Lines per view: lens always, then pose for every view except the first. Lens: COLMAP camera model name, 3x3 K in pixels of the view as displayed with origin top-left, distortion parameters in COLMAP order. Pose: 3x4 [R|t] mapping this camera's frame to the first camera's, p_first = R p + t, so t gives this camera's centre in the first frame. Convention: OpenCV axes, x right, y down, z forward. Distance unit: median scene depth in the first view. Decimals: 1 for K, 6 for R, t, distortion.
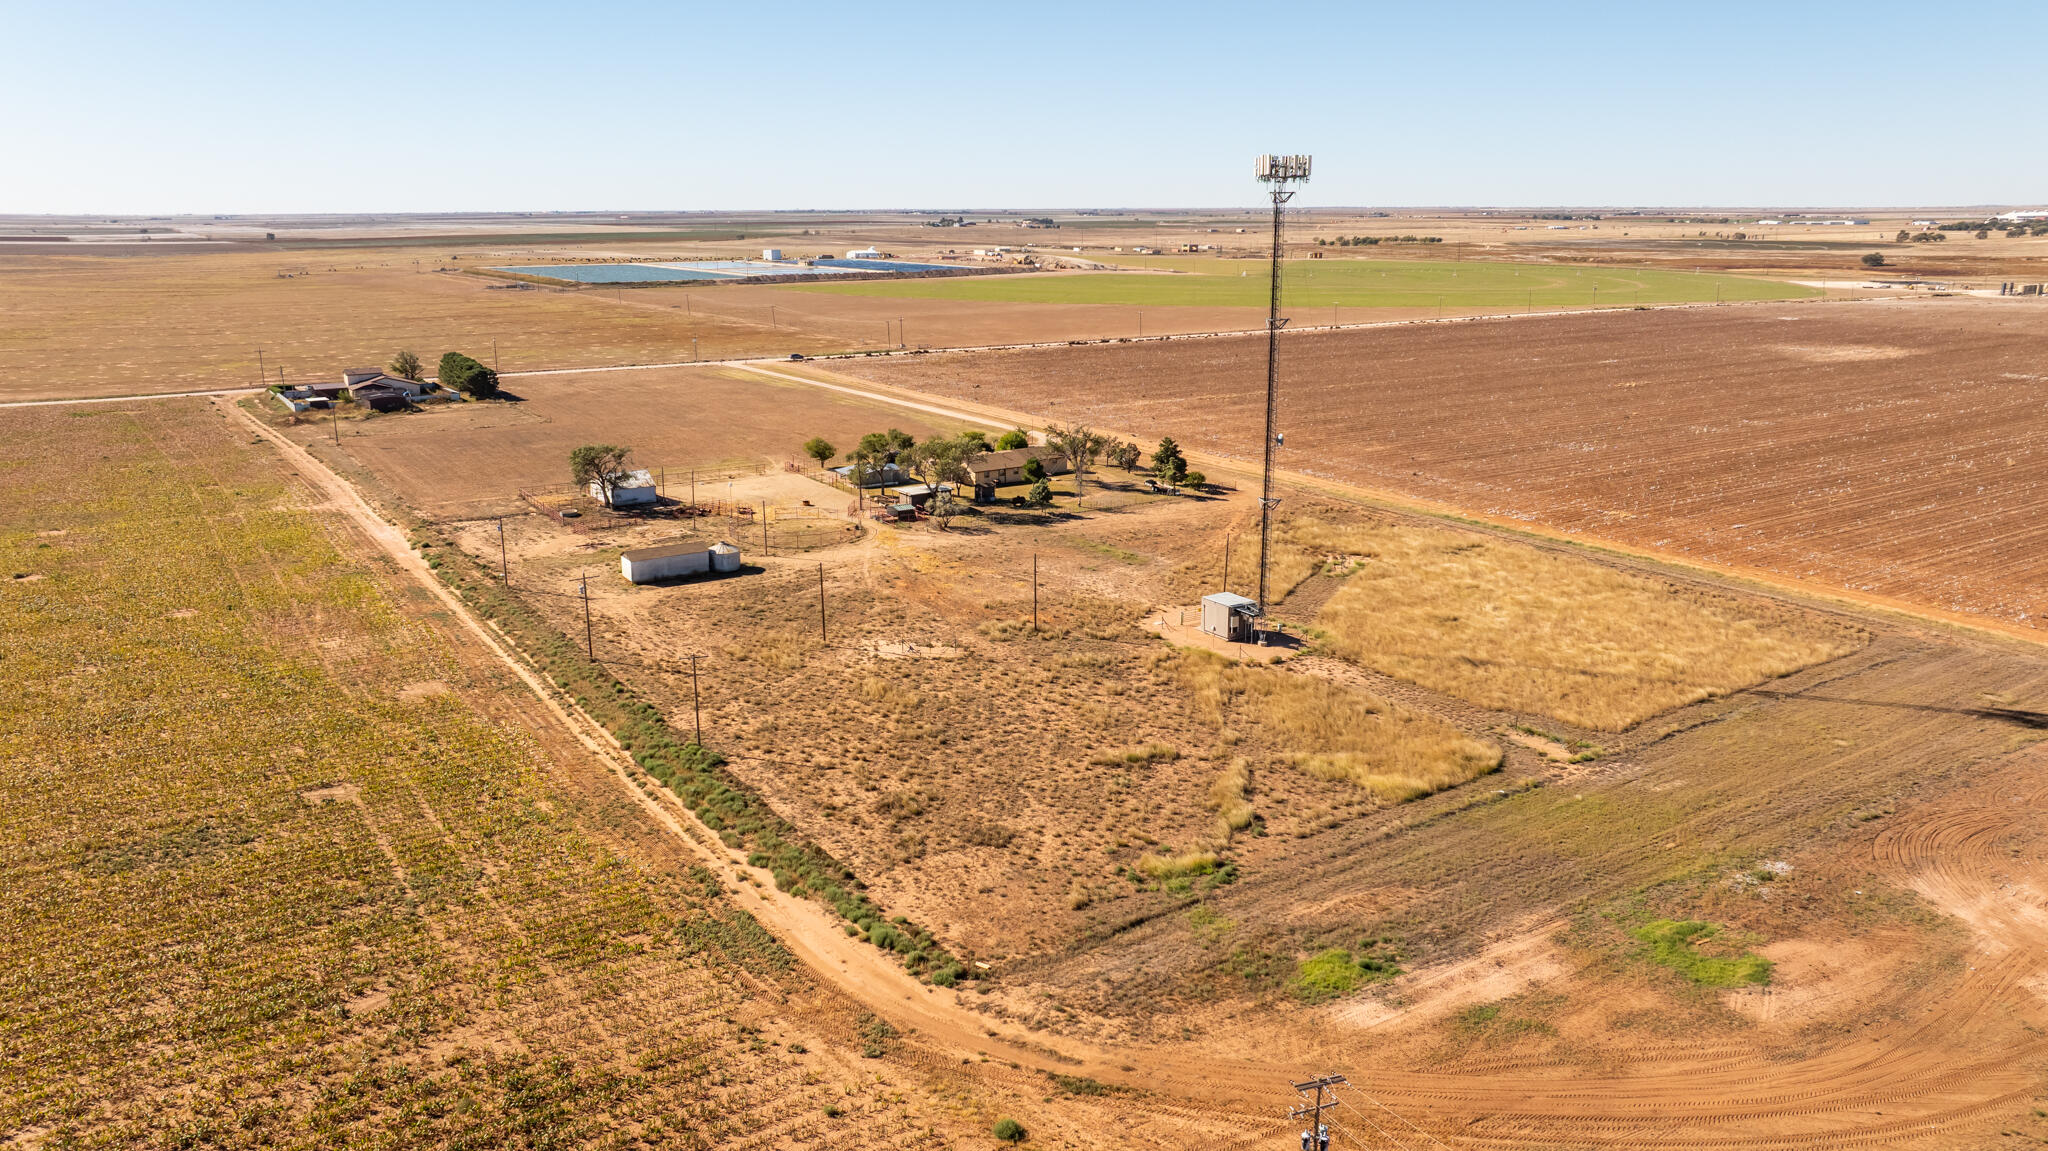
lens RADIAL K [[1426.9, 0, 1014.2], [0, 1426.9, 587.2], [0, 0, 1]] dist [-0.016638, 0.006841]
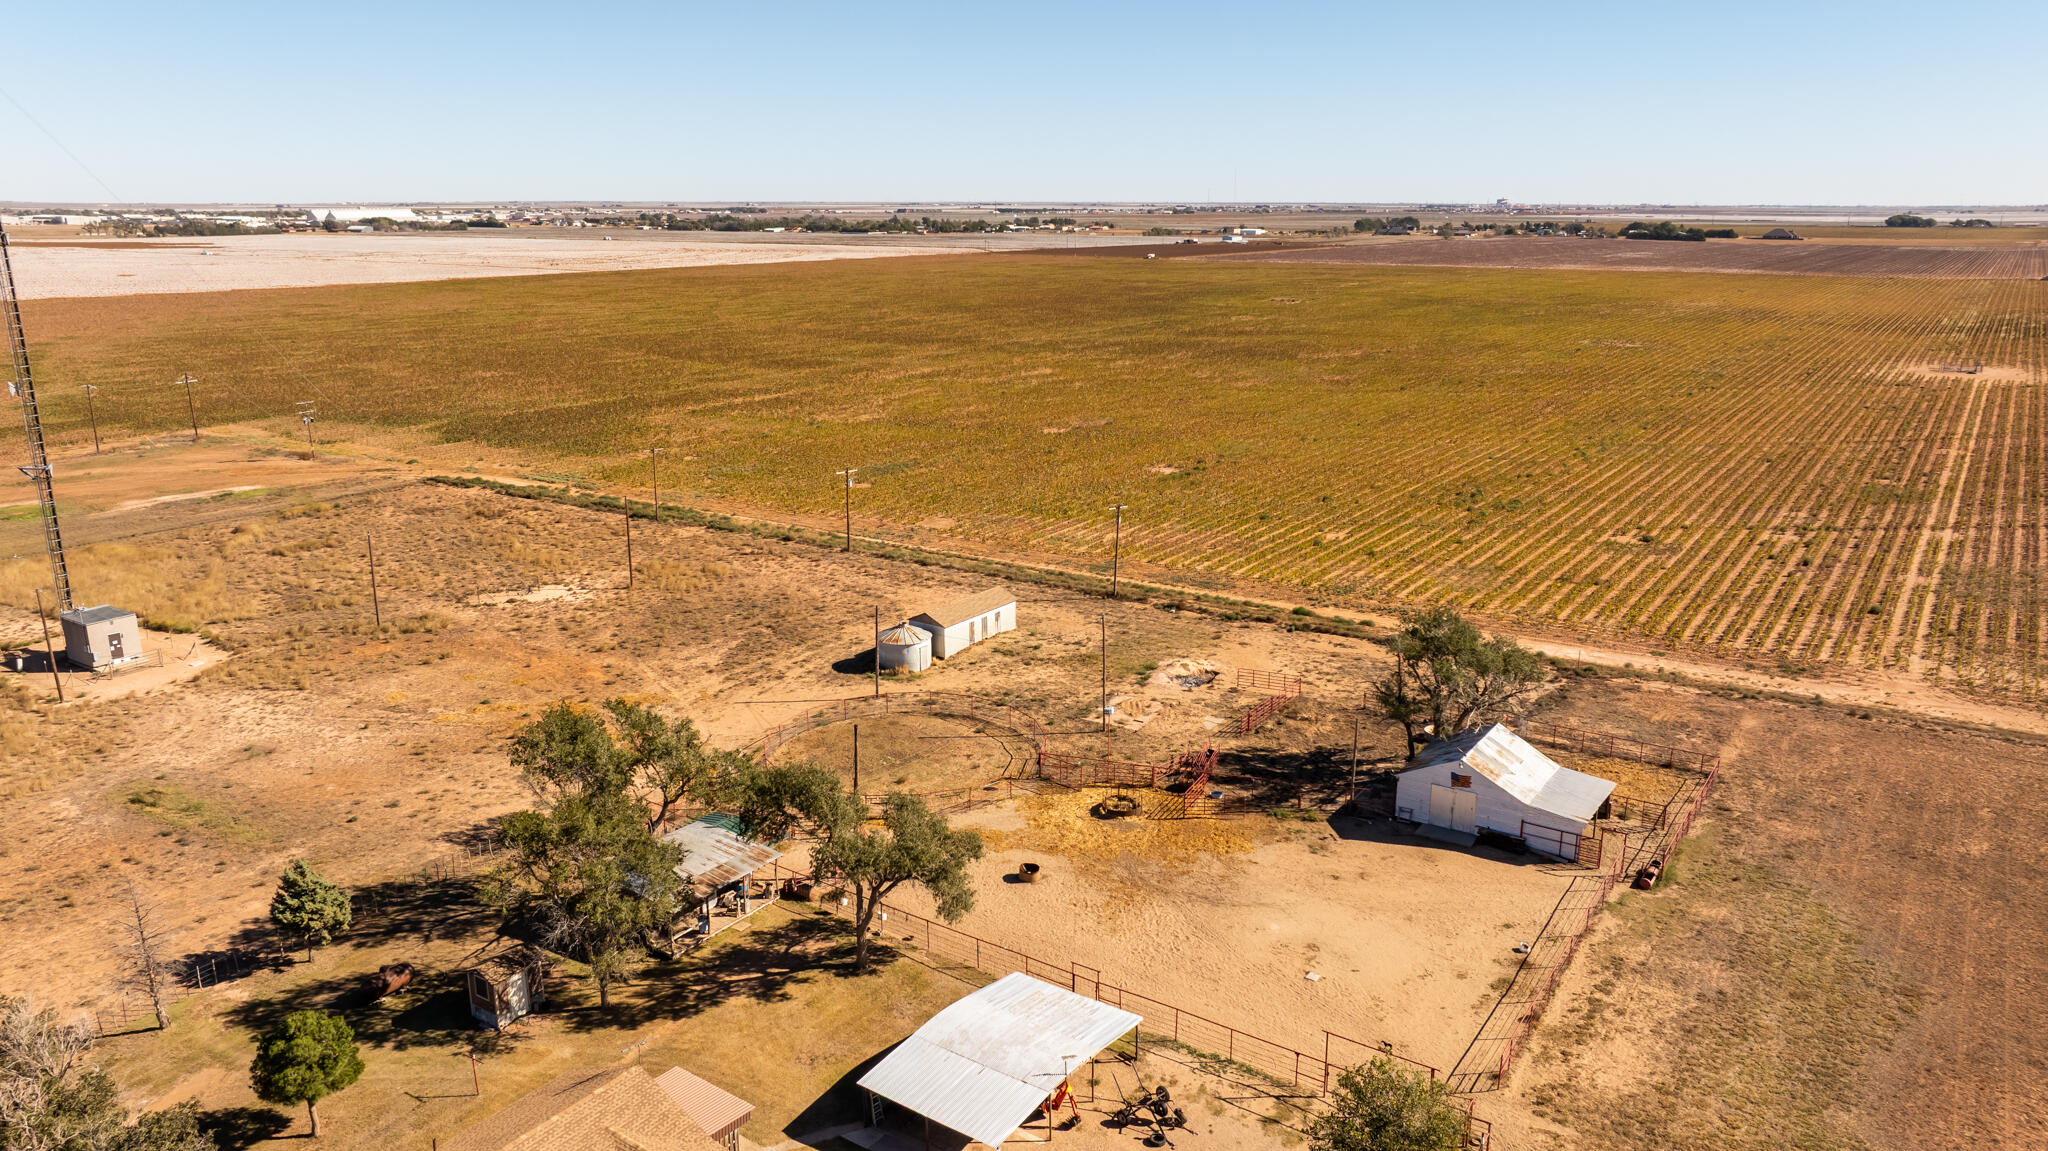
lens RADIAL K [[1426.9, 0, 1018.1], [0, 1426.9, 577.0], [0, 0, 1]] dist [-0.016638, 0.006841]
pose [[-0.925327, 0.097616, -0.366389, -0.020671], [-0.098718, 0.870946, 0.481360, -0.315222], [0.366094, 0.481585, -0.796273, 1.331956]]
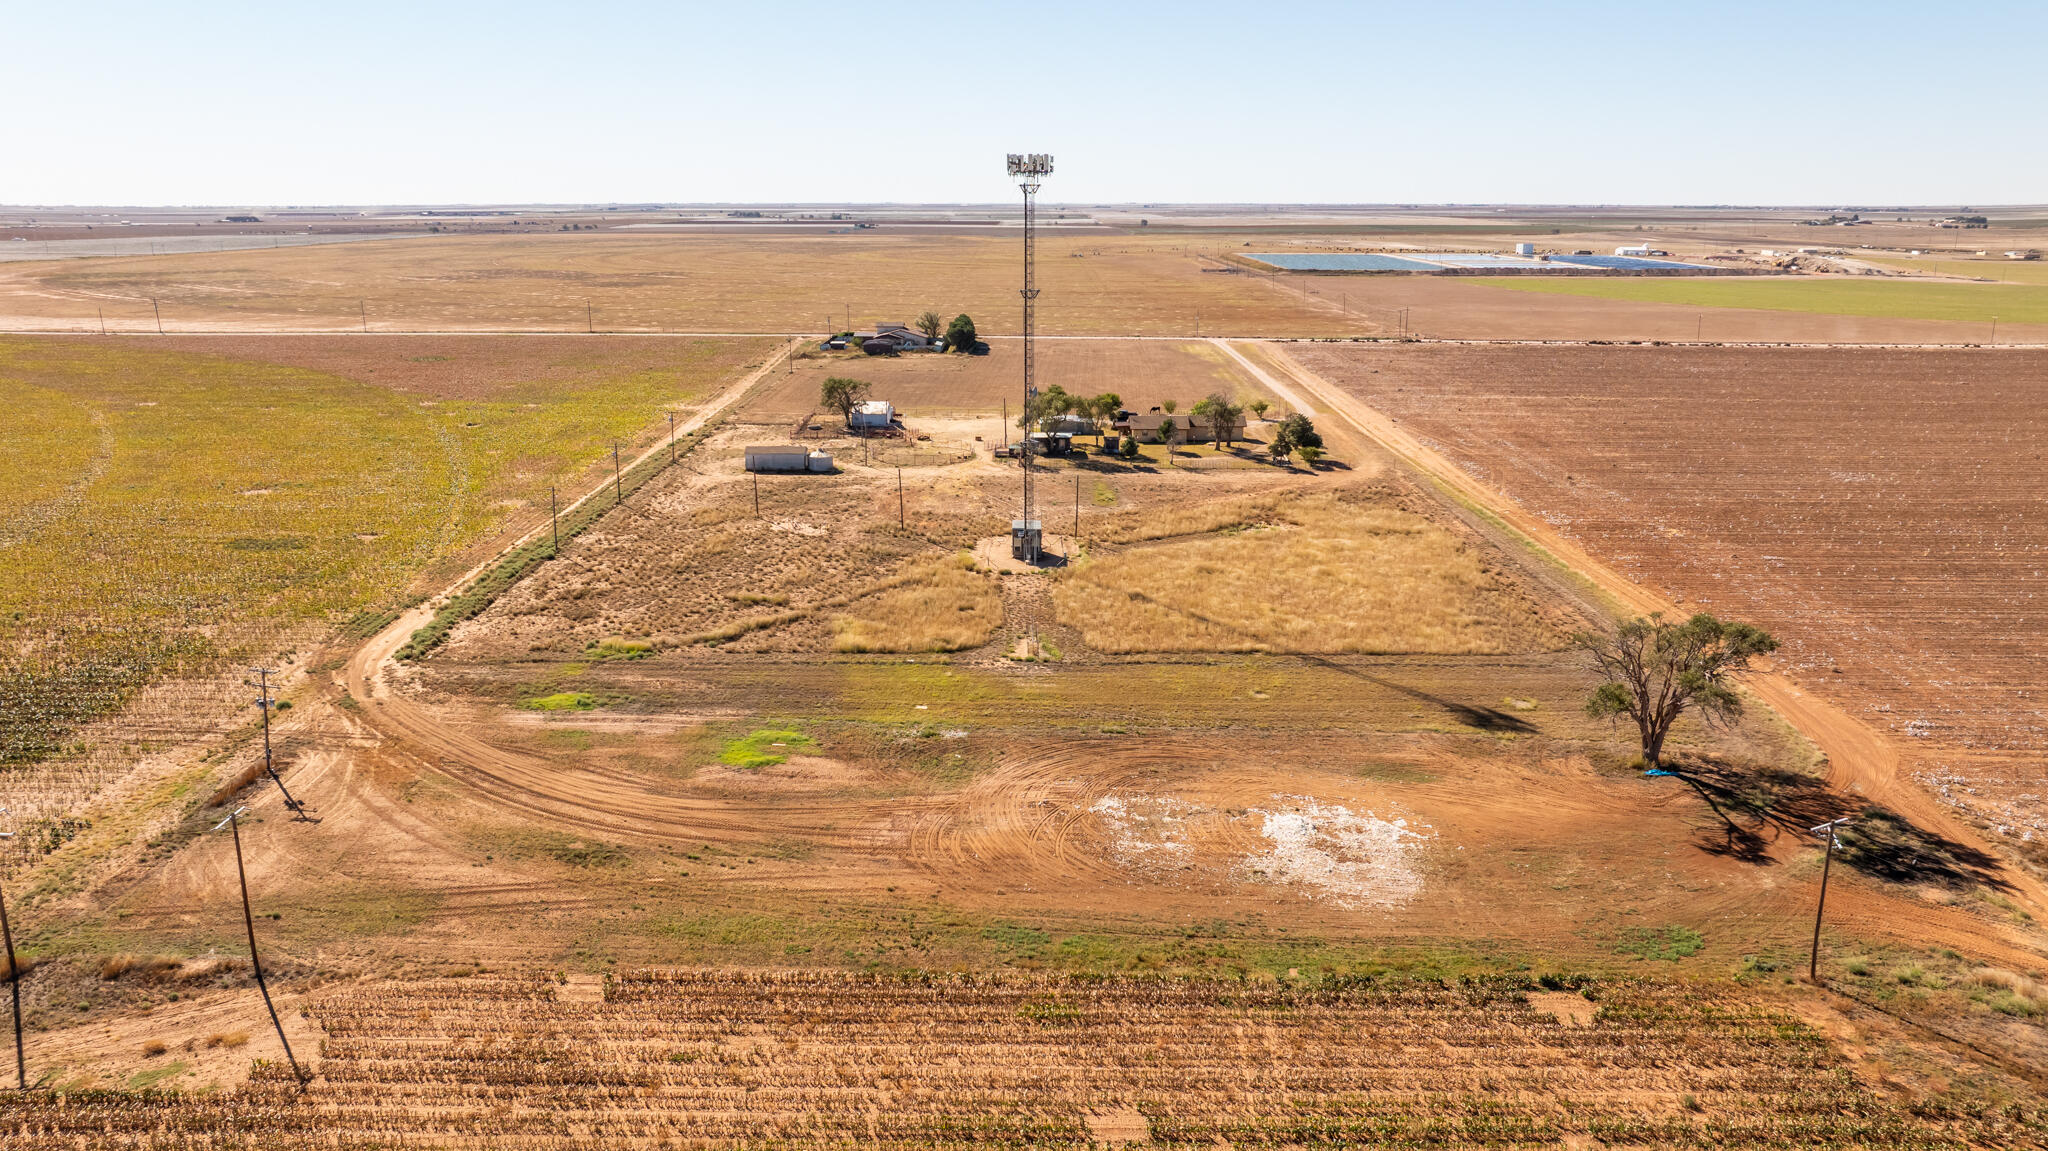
lens RADIAL K [[1426.9, 0, 1037.4], [0, 1426.9, 572.6], [0, 0, 1]] dist [-0.016638, 0.006841]
pose [[0.835742, 0.143347, -0.530082, 0.601674], [-0.145924, 0.988593, 0.037271, 0.002393], [0.529379, 0.046203, 0.847127, -0.006826]]
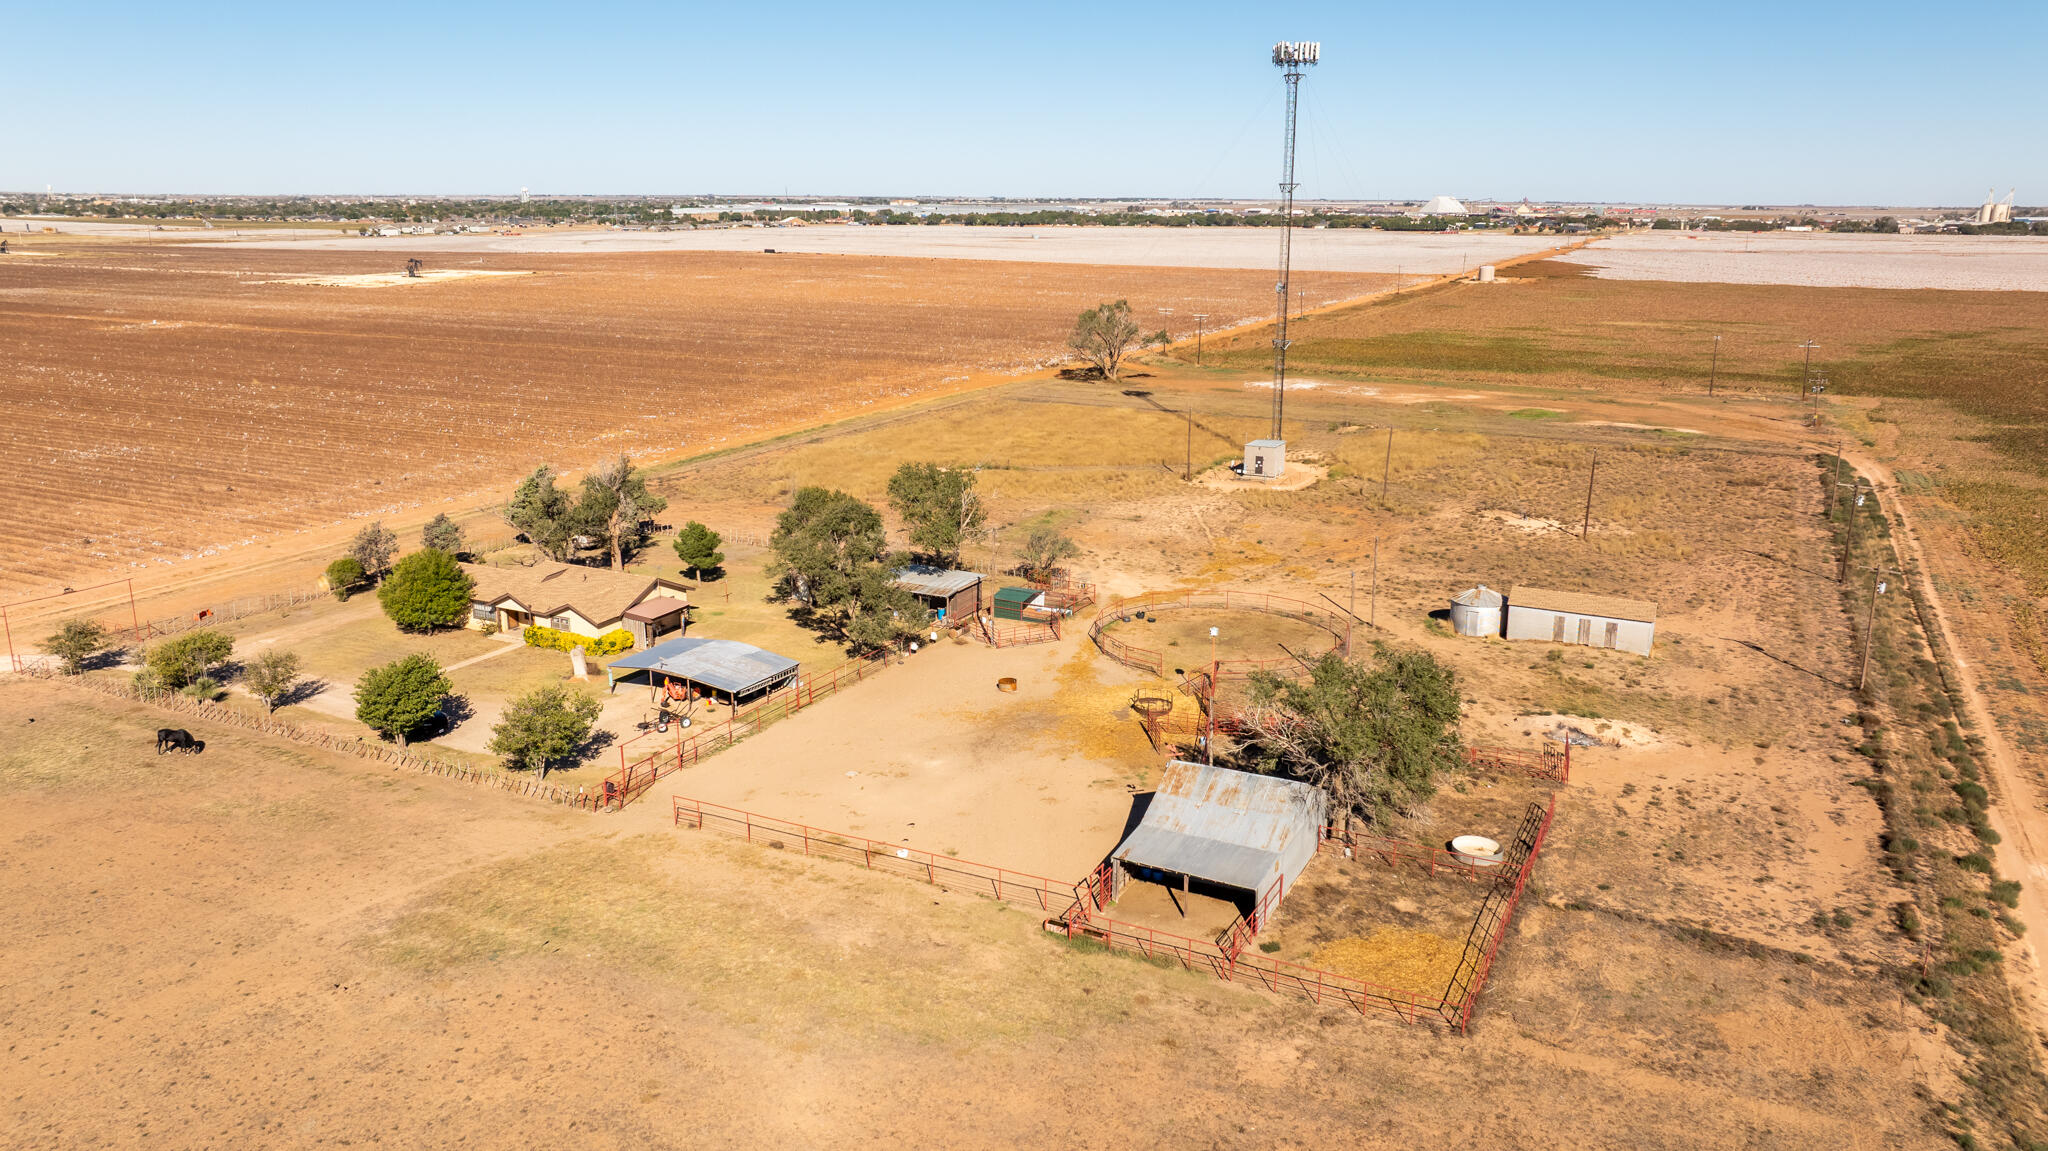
lens RADIAL K [[1426.9, 0, 1016.1], [0, 1426.9, 569.5], [0, 0, 1]] dist [-0.016638, 0.006841]
pose [[-0.488909, -0.219272, 0.844327, -0.543280], [0.224873, 0.903501, 0.364853, -0.264140], [-0.842852, 0.368246, -0.392421, 1.231750]]
